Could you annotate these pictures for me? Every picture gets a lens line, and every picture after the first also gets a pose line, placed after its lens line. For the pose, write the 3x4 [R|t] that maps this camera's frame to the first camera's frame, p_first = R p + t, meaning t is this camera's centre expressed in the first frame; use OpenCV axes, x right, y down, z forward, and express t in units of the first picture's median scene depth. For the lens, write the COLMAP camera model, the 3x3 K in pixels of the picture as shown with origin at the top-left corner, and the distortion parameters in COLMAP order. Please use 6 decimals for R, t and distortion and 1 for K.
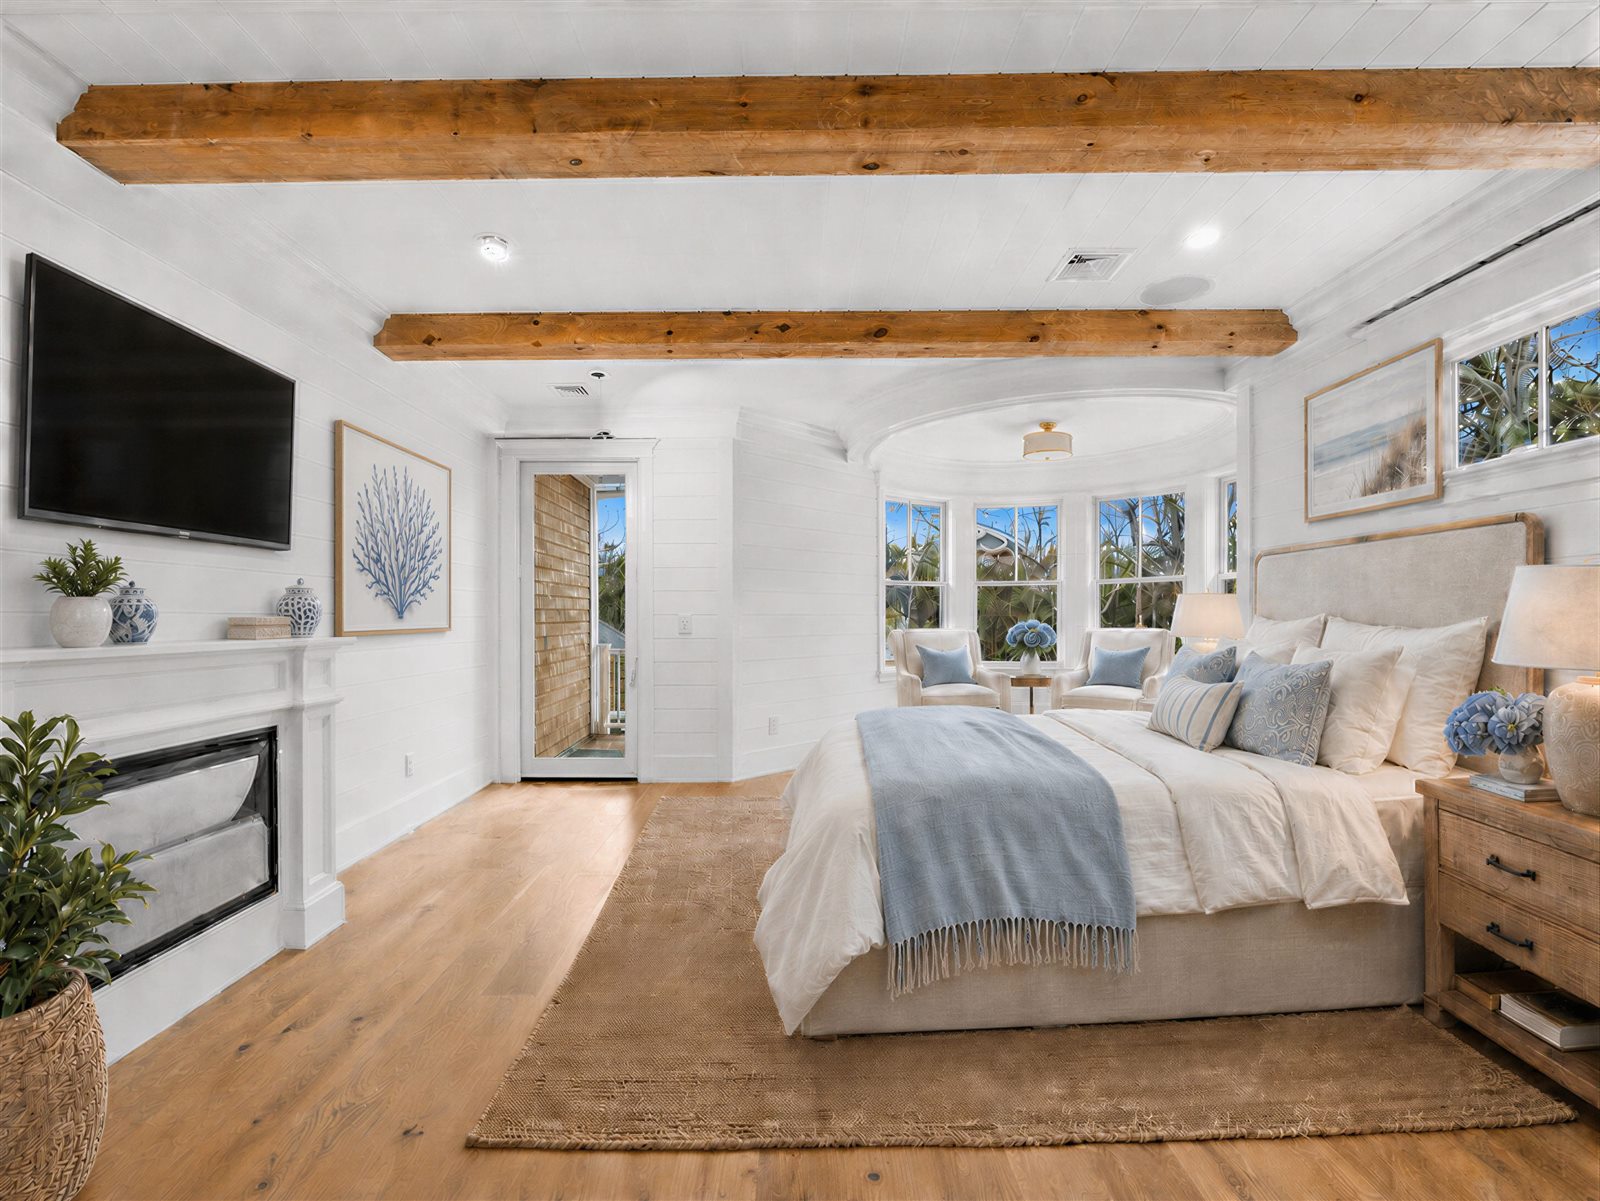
lens RADIAL K [[712.6, 0, 800.0], [0, 712.6, 600.5], [0, 0, 1]] dist [0.010637, -0.000008]
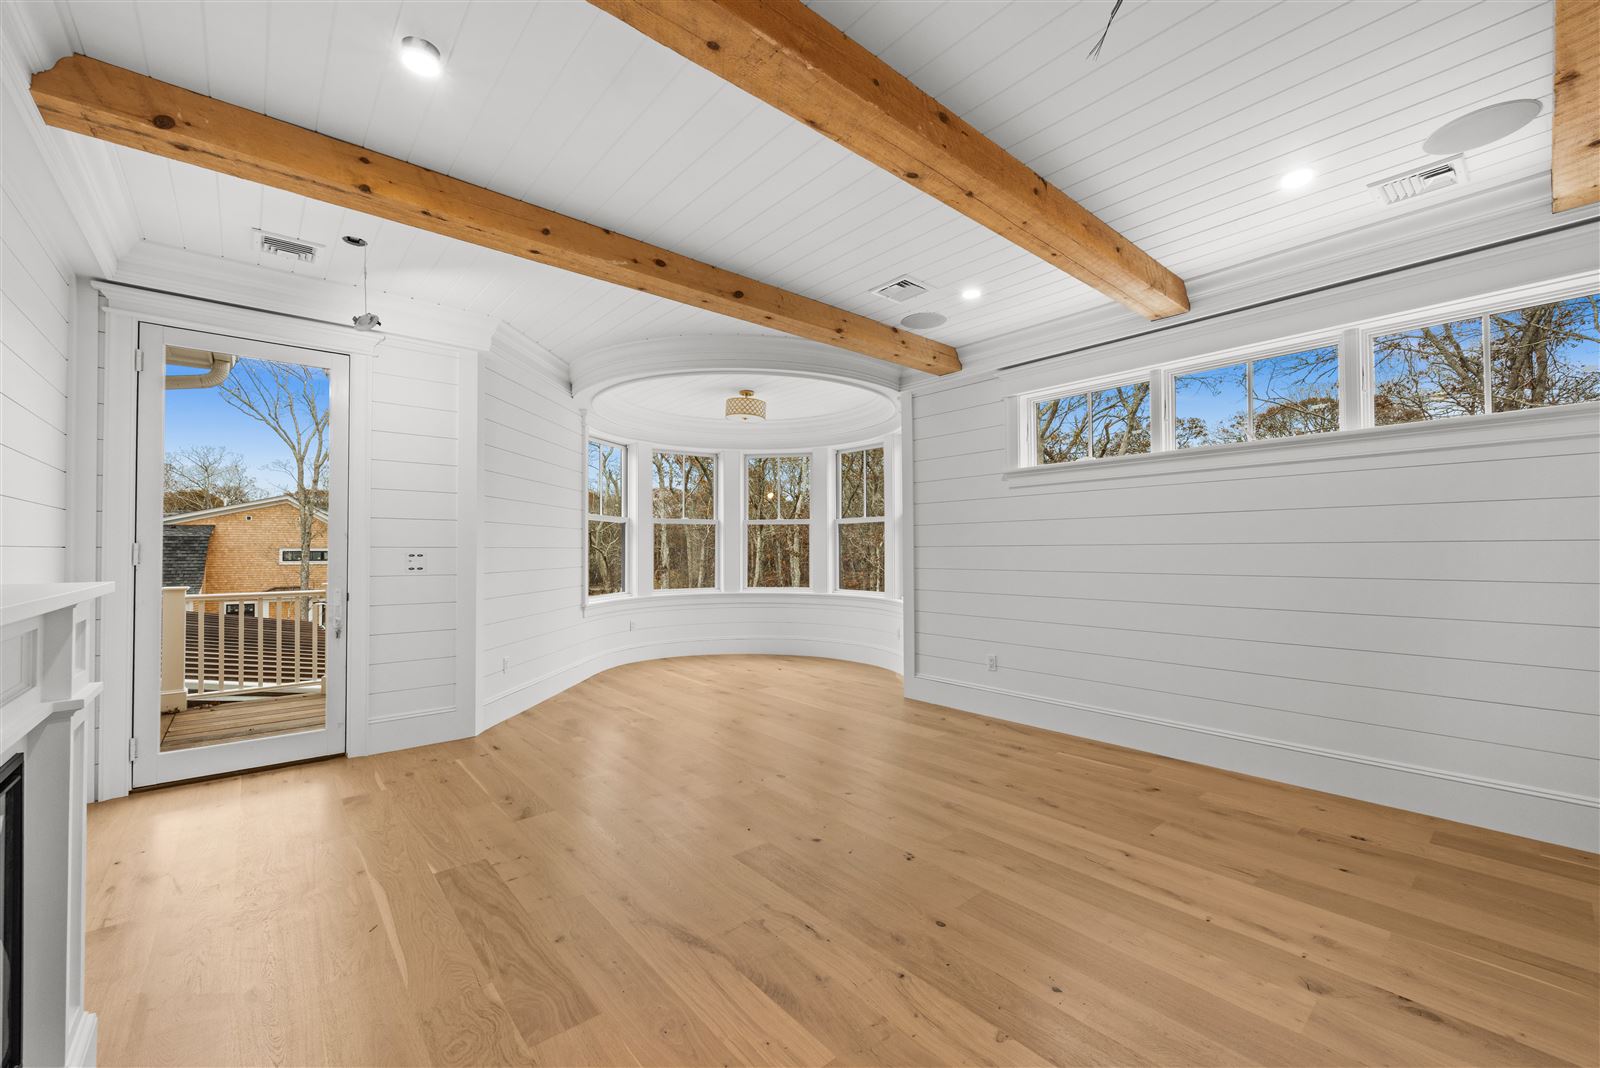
lens RADIAL K [[634.3, 0, 800.0], [0, 634.3, 534.0], [0, 0, 1]] dist [0.001834, 0.000046]
pose [[0.755110, 0.014505, 0.655437, -0.390293], [-0.009652, 0.999893, -0.011008, 0.008638], [-0.655527, 0.001986, 0.755169, 0.162976]]
